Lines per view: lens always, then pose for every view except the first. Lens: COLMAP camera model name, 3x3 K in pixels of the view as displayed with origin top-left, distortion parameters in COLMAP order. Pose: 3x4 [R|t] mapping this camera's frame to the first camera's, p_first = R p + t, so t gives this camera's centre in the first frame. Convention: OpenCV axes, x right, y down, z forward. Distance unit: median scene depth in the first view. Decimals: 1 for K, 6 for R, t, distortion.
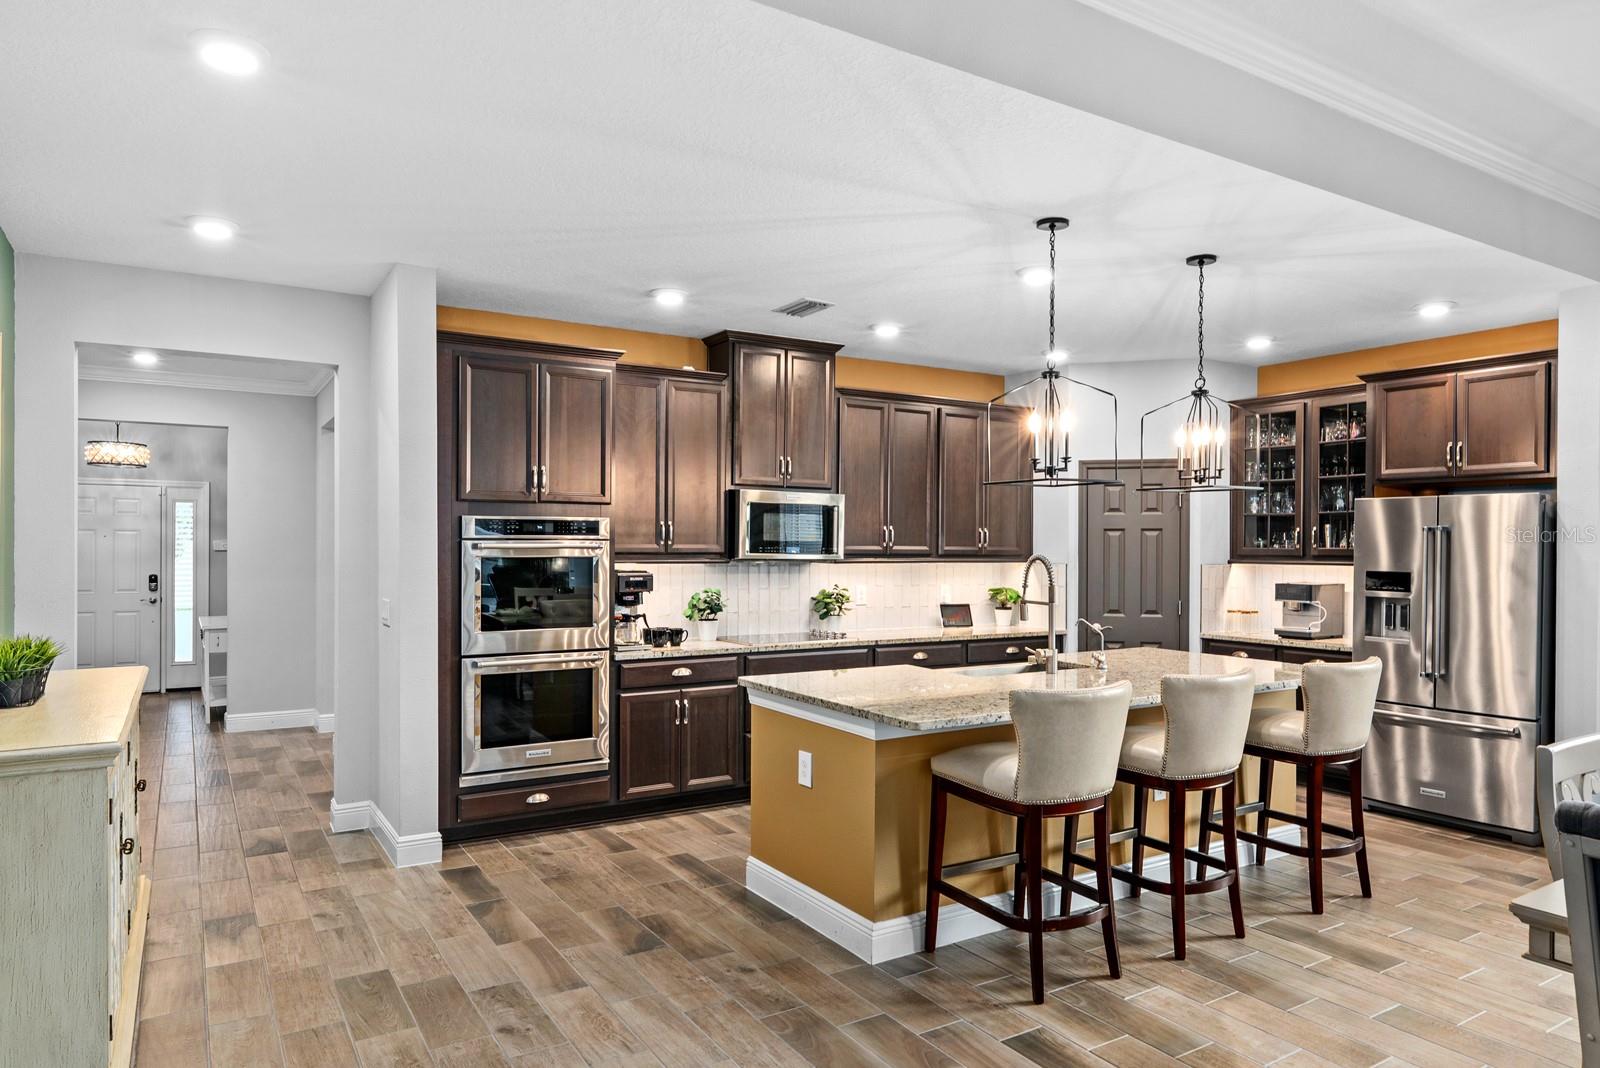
lens RADIAL K [[998.9, 0, 802.6], [0, 998.9, 544.2], [0, 0, 1]] dist [0.003711, 0.001370]
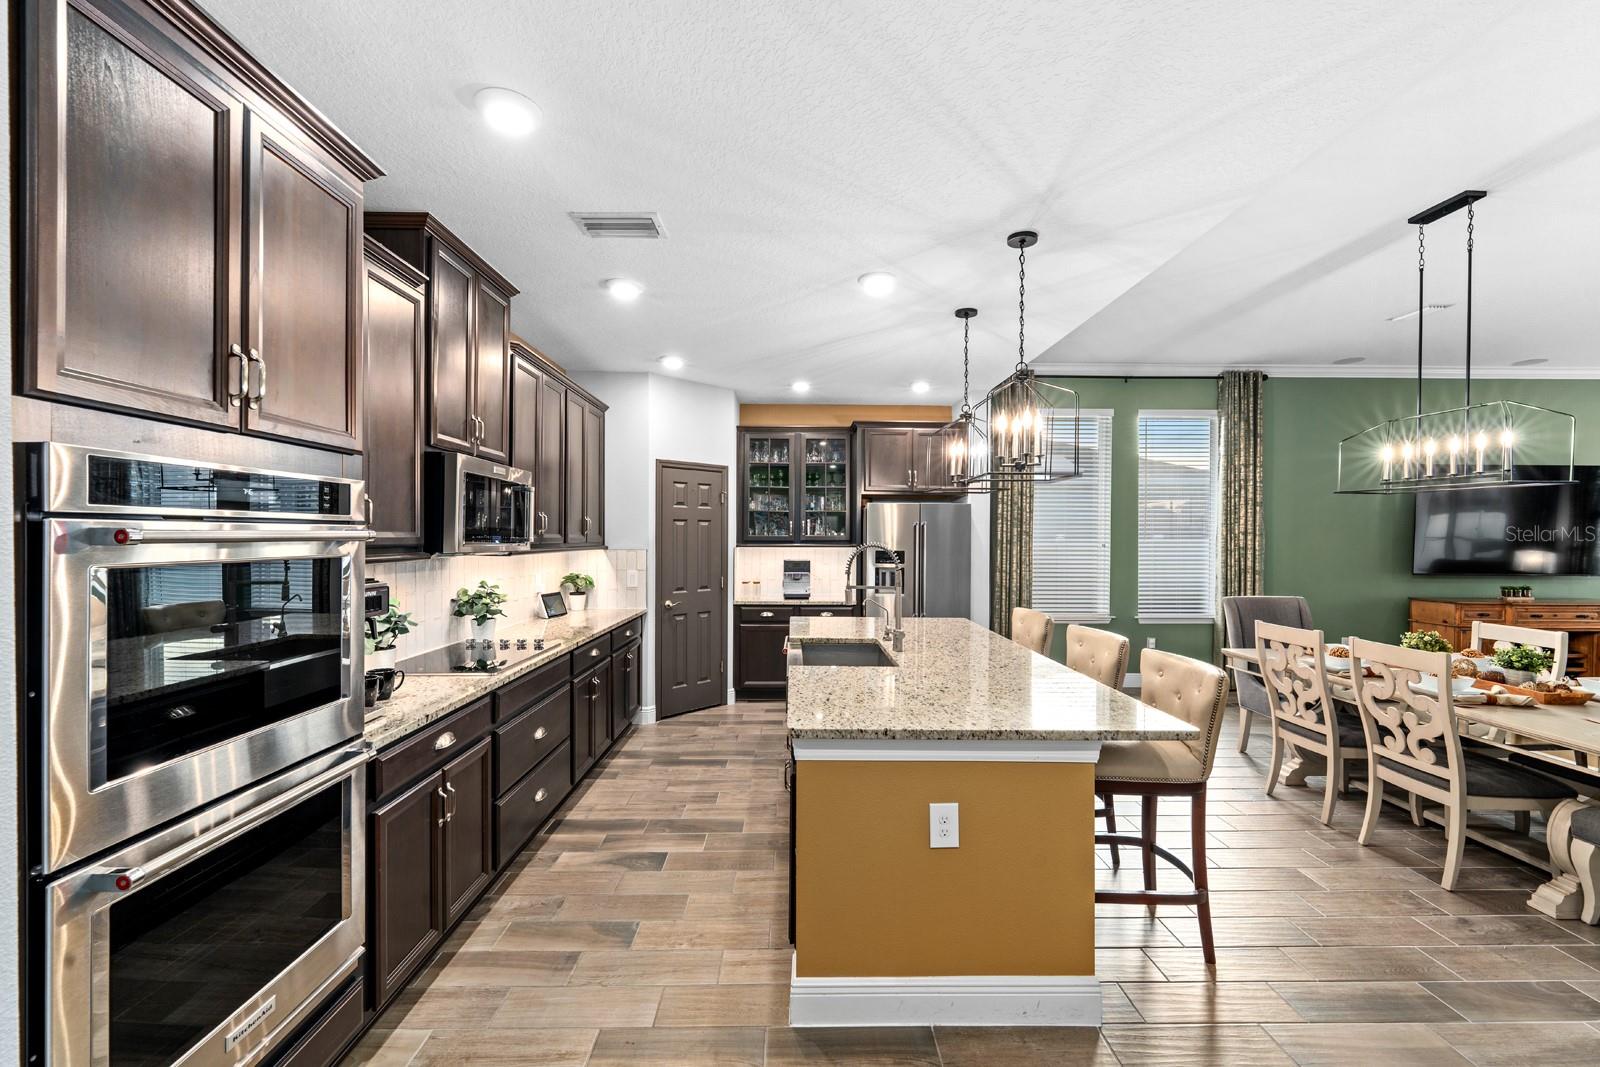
lens RADIAL K [[651.6, 0, 808.7], [0, 651.6, 535.6], [0, 0, 1]] dist [0.000692, -0.000216]
pose [[0.518538, -0.002497, 0.855051, -0.341445], [-0.003604, 0.999980, 0.005105, -0.000696], [-0.855047, -0.005729, 0.518519, 0.588823]]
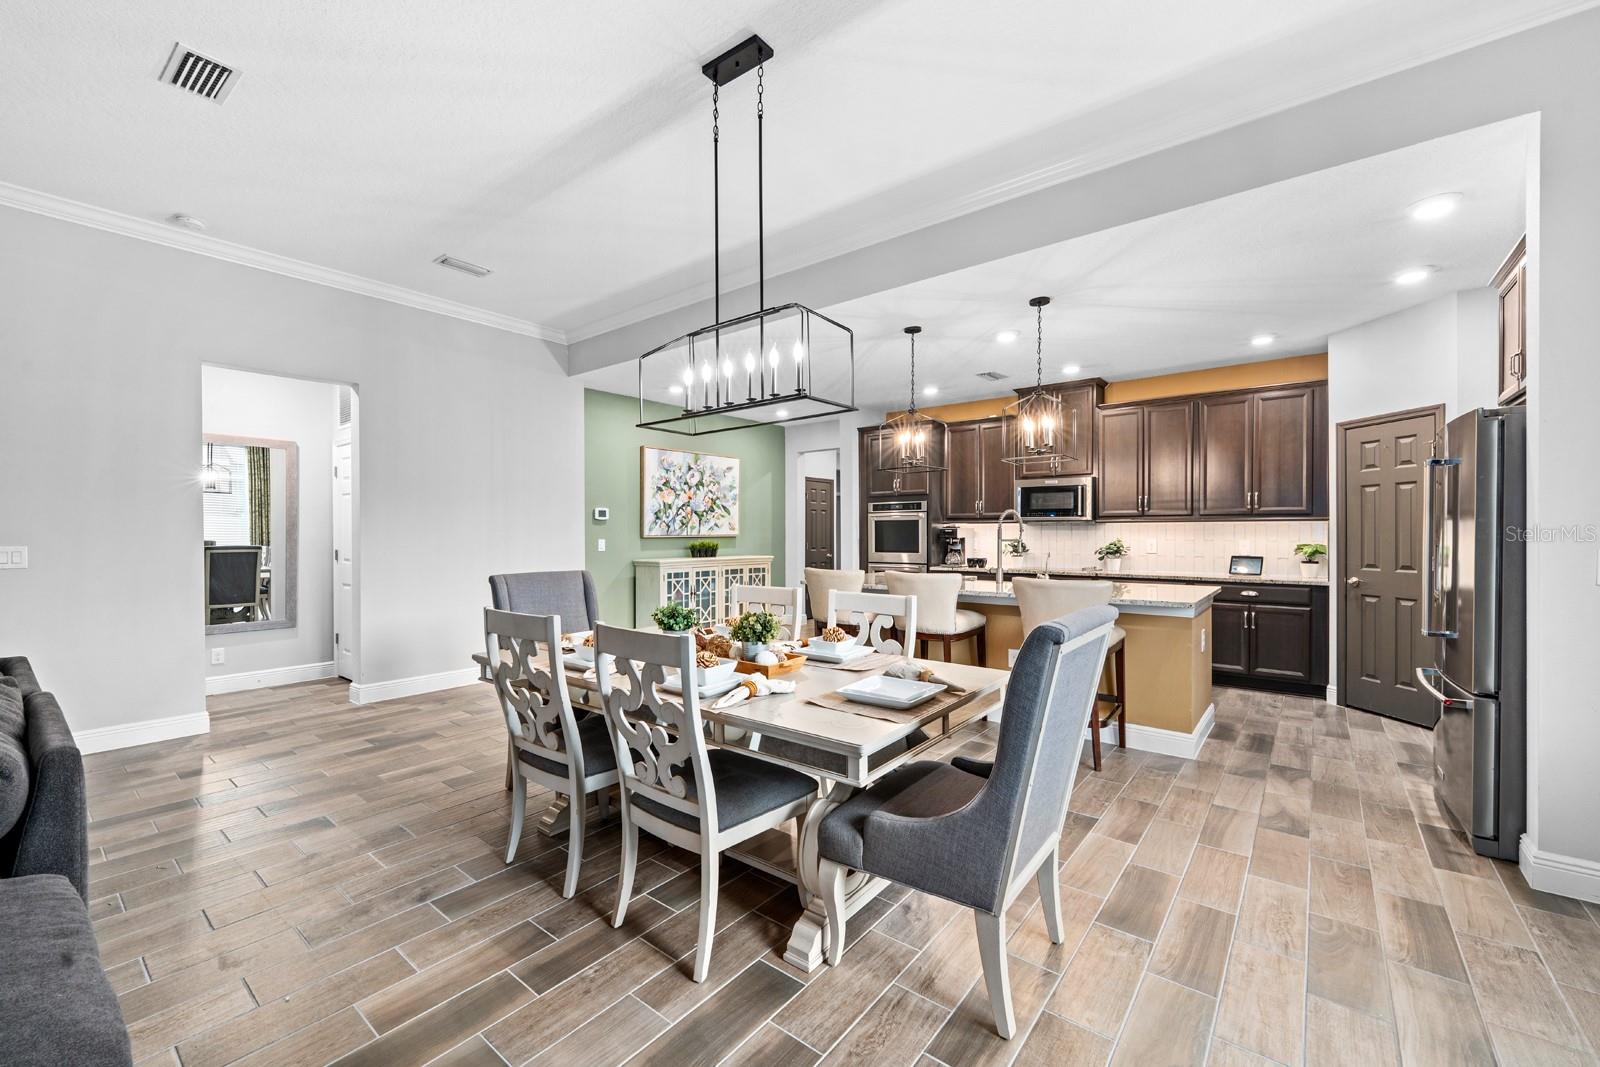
lens RADIAL K [[651.6, 0, 798.3], [0, 651.6, 535.6], [0, 0, 1]] dist [0.000692, -0.000216]
pose [[0.326497, -0.001923, -0.945196, 0.937573], [0.005477, 0.999985, -0.000143, 0.041588], [0.945182, -0.005130, 0.326502, 0.289236]]
